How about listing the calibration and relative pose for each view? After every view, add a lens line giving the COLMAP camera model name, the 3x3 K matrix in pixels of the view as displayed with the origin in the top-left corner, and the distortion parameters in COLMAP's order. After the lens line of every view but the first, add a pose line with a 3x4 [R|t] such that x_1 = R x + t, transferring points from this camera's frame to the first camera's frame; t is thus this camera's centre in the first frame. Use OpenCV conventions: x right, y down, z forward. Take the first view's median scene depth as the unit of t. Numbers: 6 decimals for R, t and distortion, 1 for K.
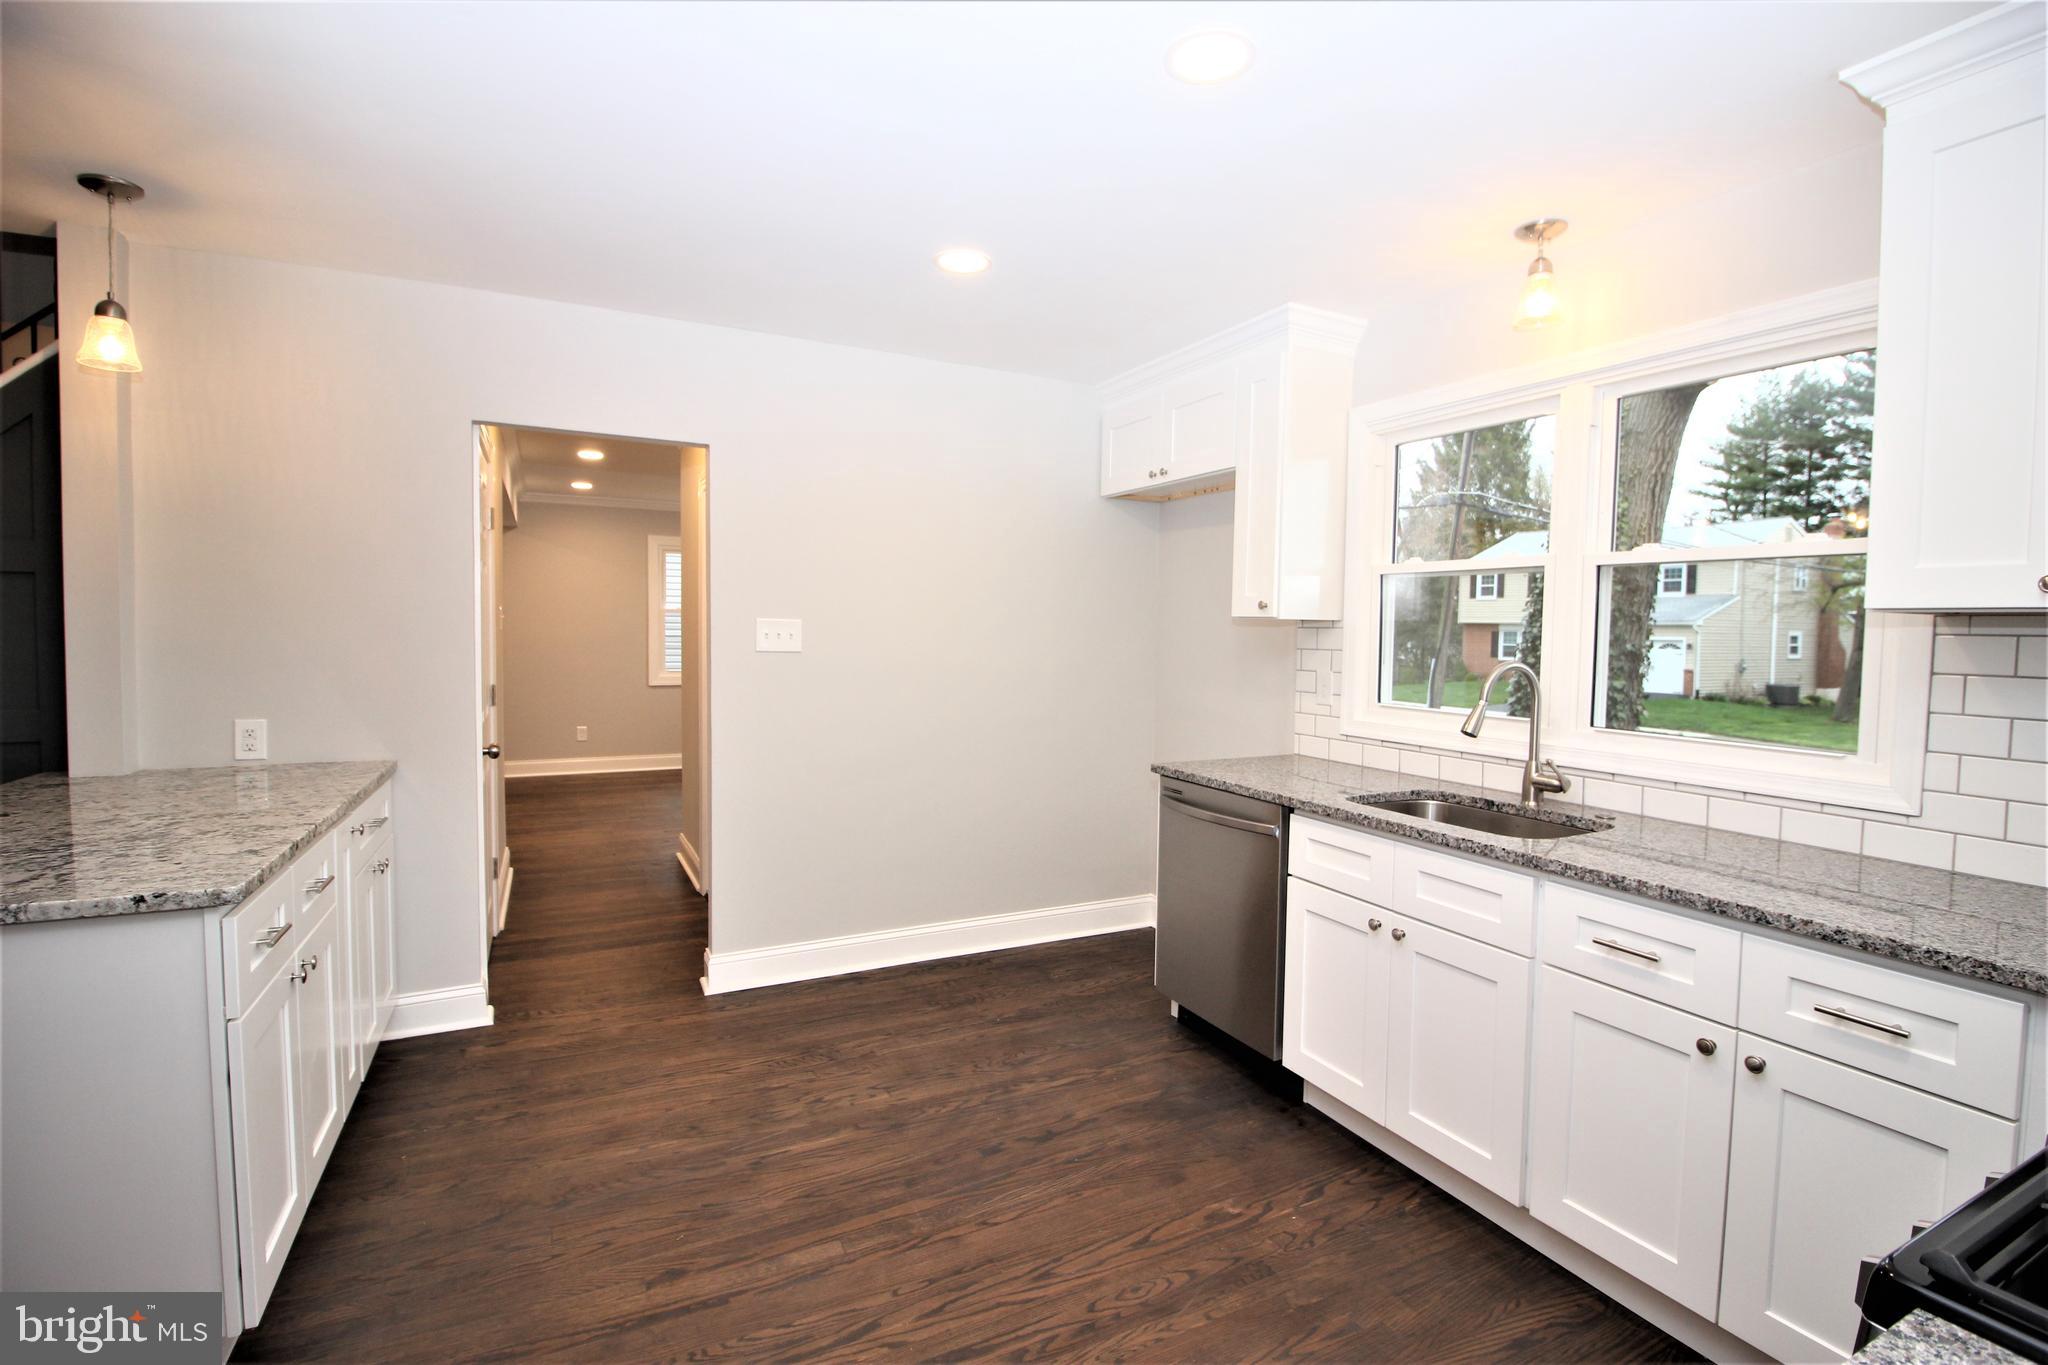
lens RADIAL K [[944.6, 0, 1011.1], [0, 944.6, 675.4], [0, 0, 1]] dist [-0.001274, -0.000353]
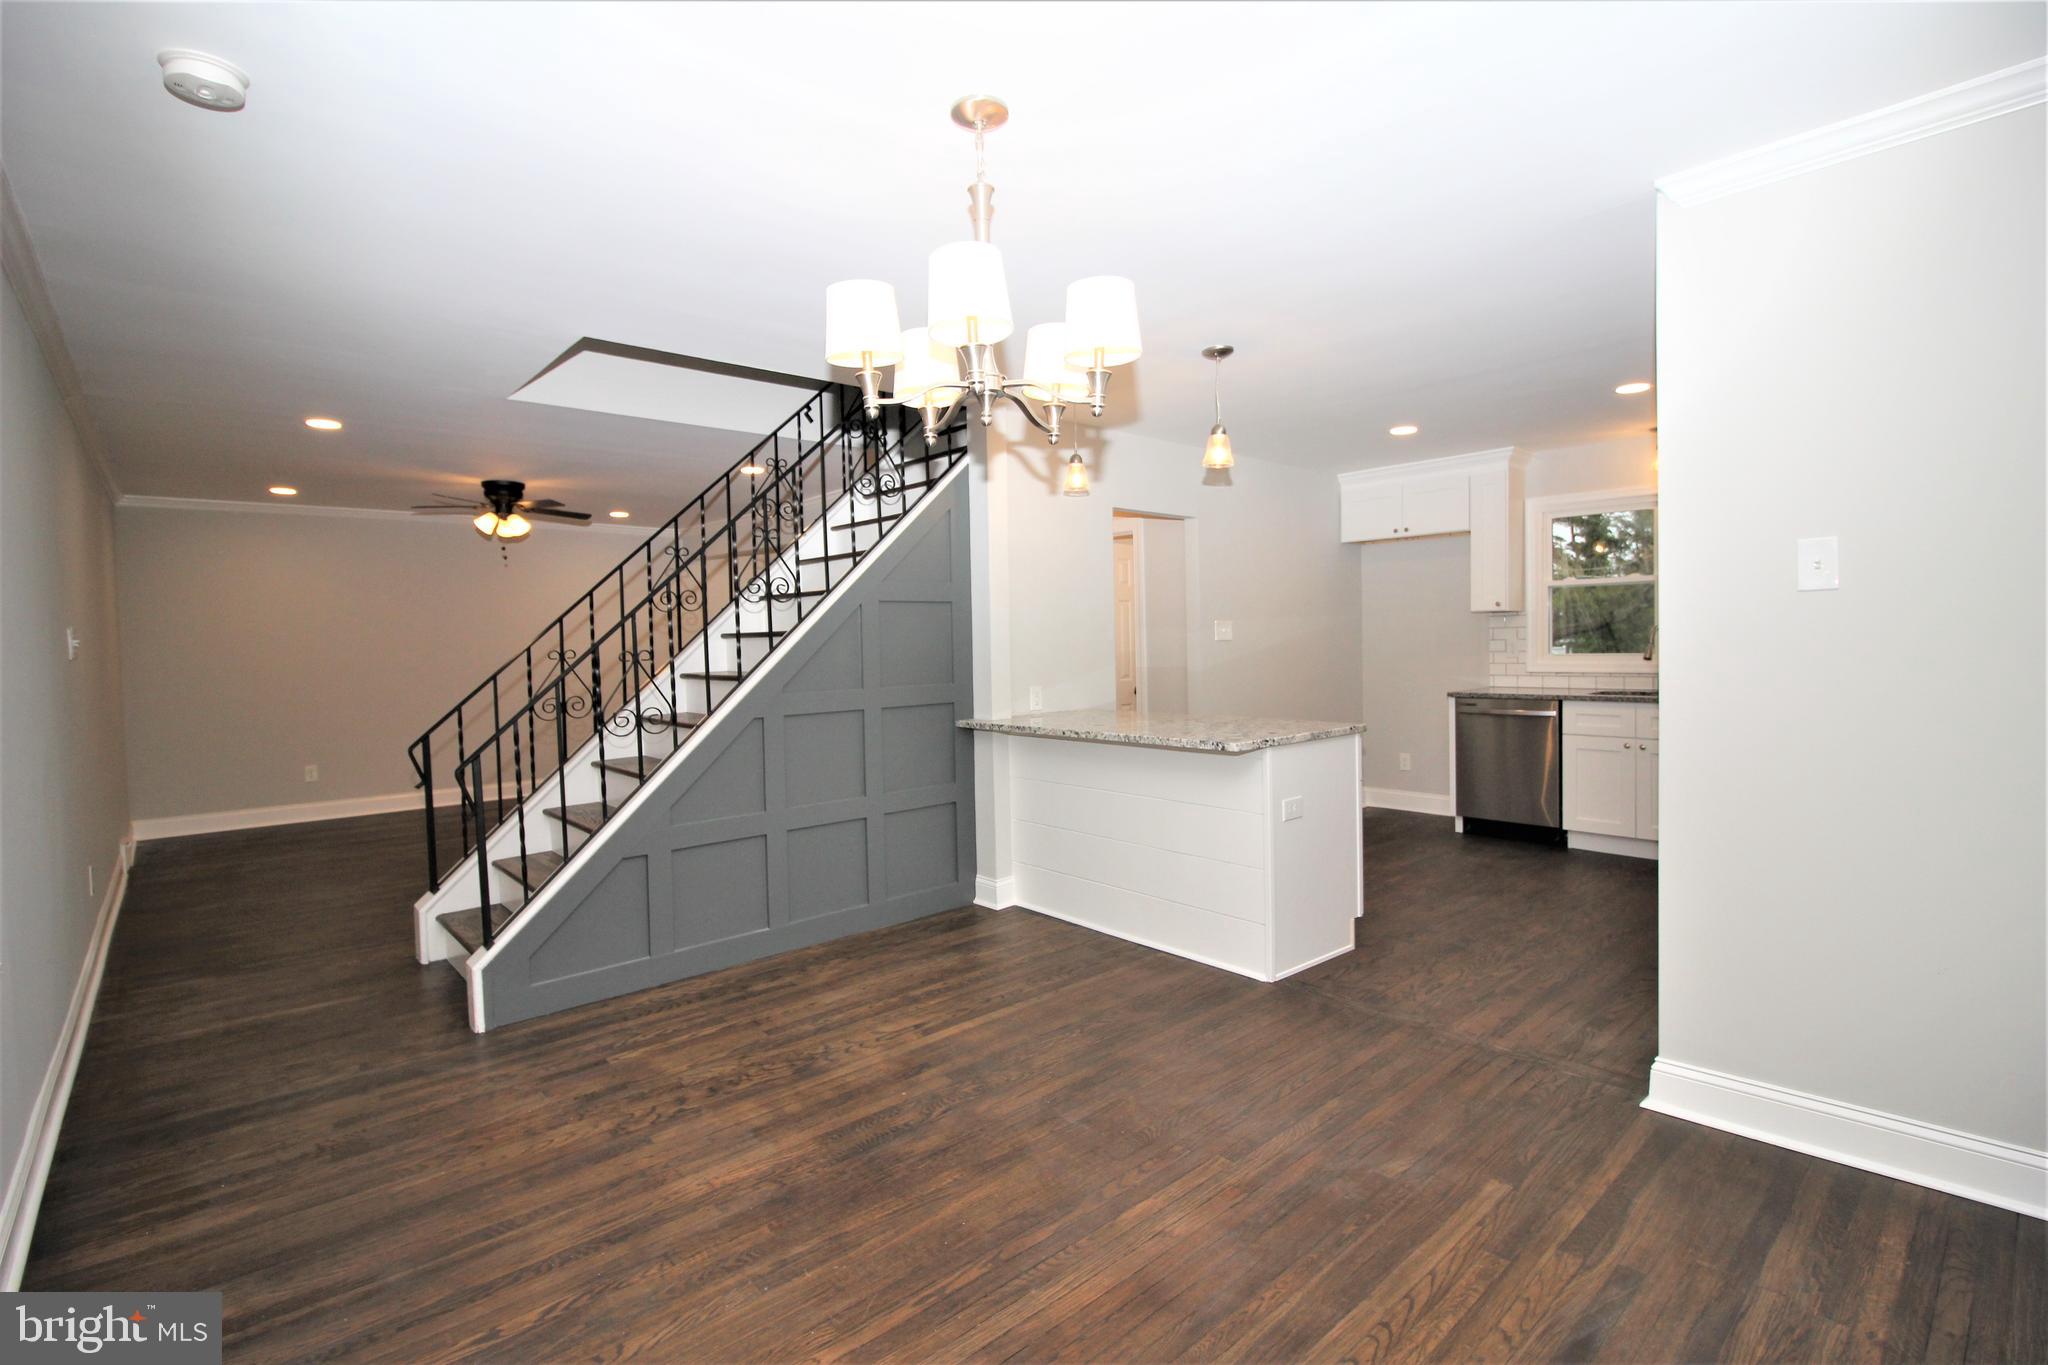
lens RADIAL K [[924.8, 0, 998.5], [0, 924.8, 669.8], [0, 0, 1]] dist [-0.013369, -0.000359]
pose [[0.971894, -0.043340, 0.231394, -1.550549], [0.047803, 0.998763, -0.013712, 0.046122], [-0.230514, 0.024388, 0.972763, -0.760592]]
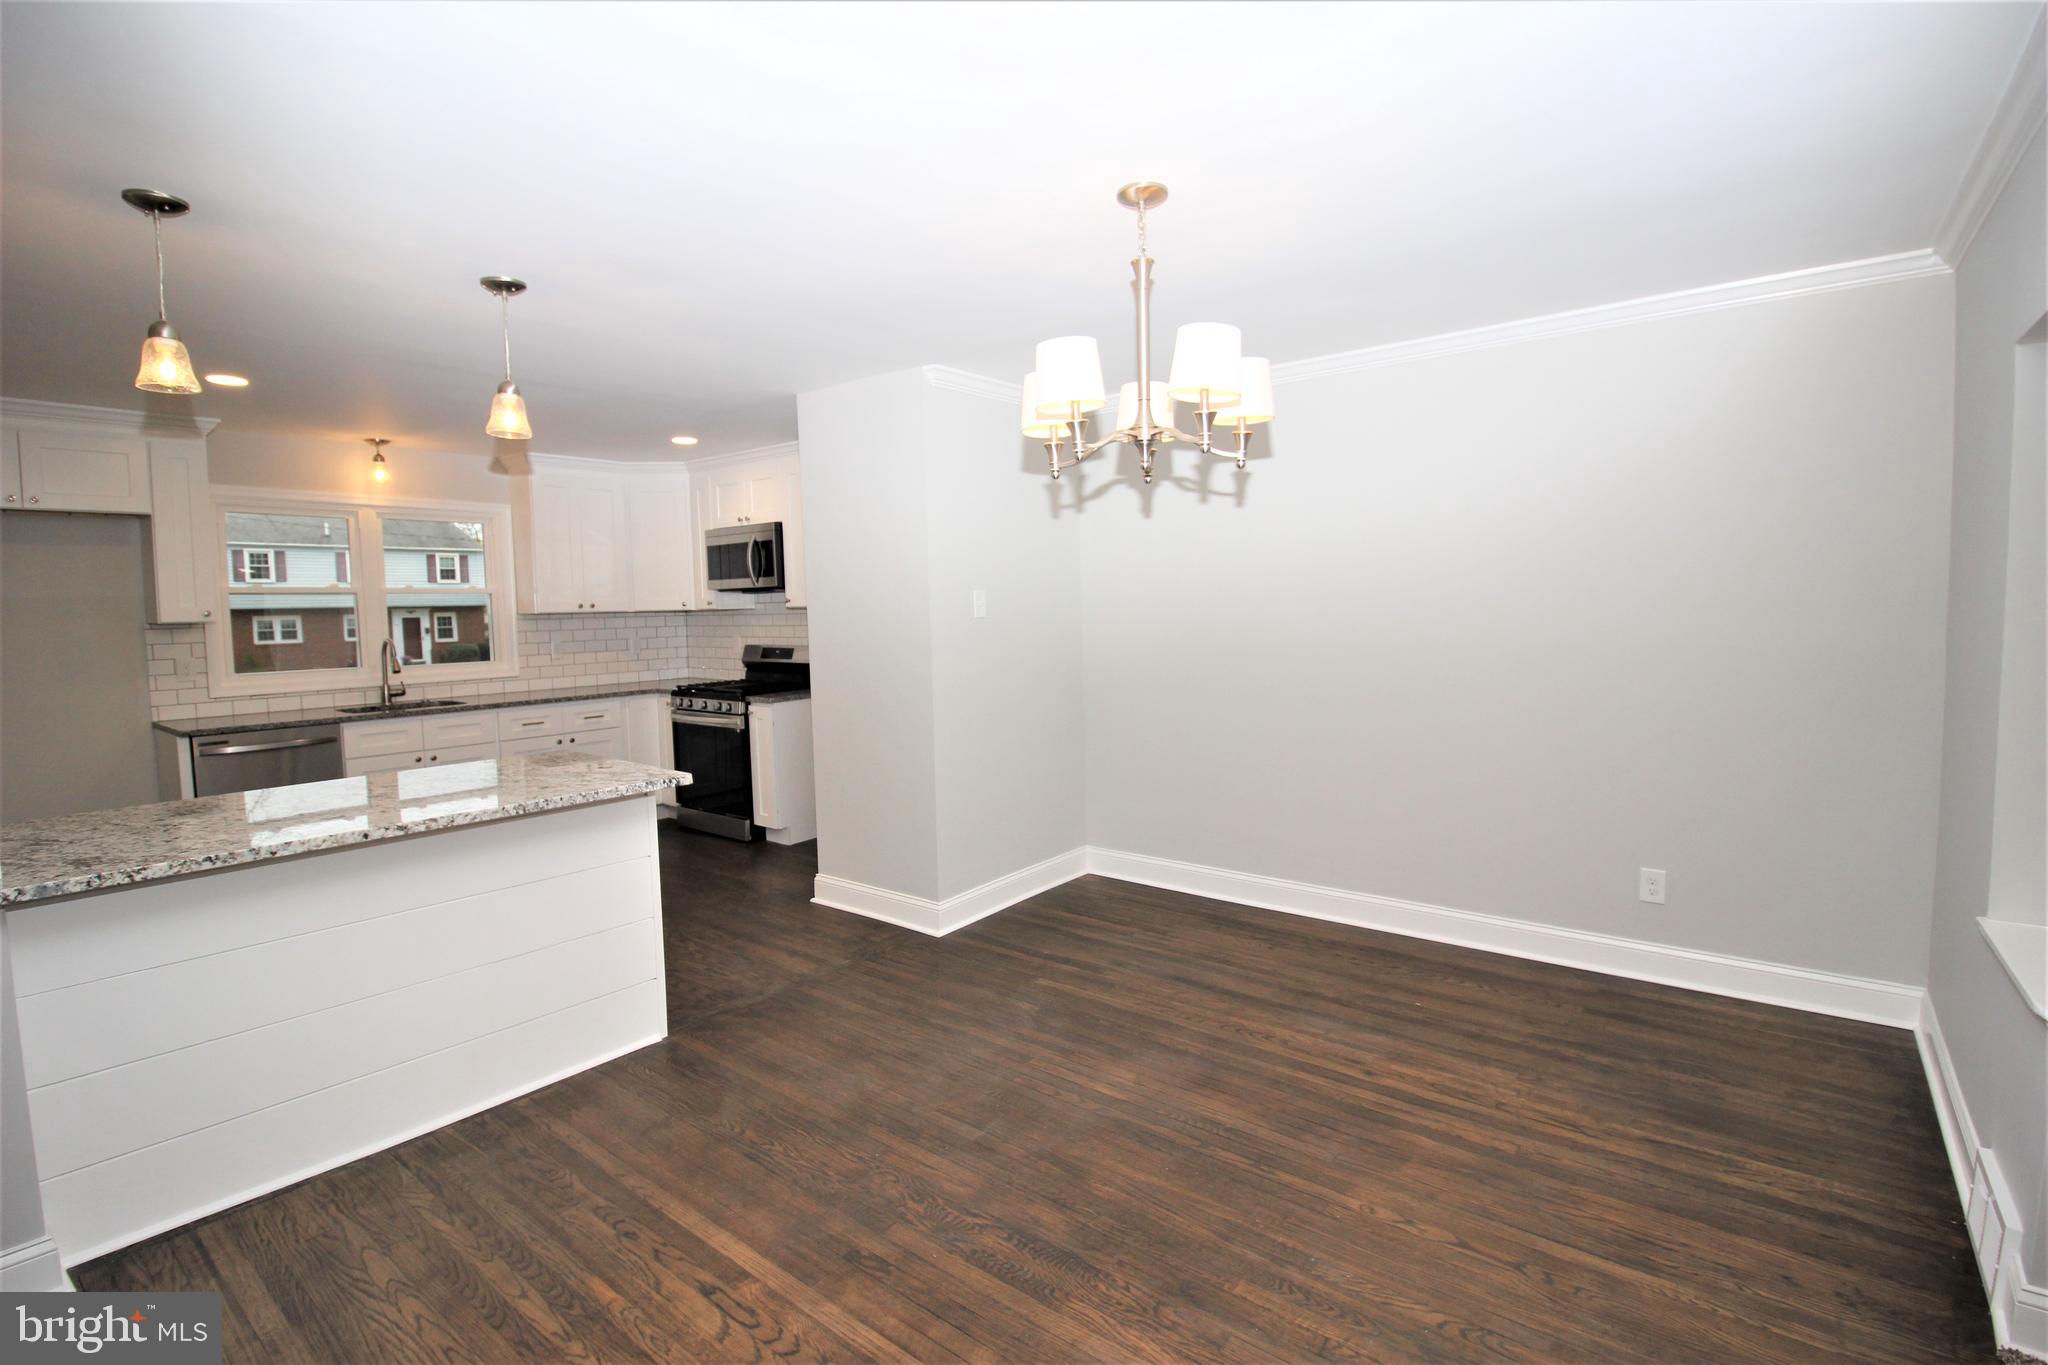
lens RADIAL K [[961.5, 0, 1031.7], [0, 961.5, 676.8], [0, 0, 1]] dist [0.000494, -0.011835]
pose [[-0.413375, -0.078794, 0.907145, -2.237694], [0.059217, 0.991814, 0.113133, -0.094732], [-0.908633, 0.100485, -0.405325, 0.600319]]
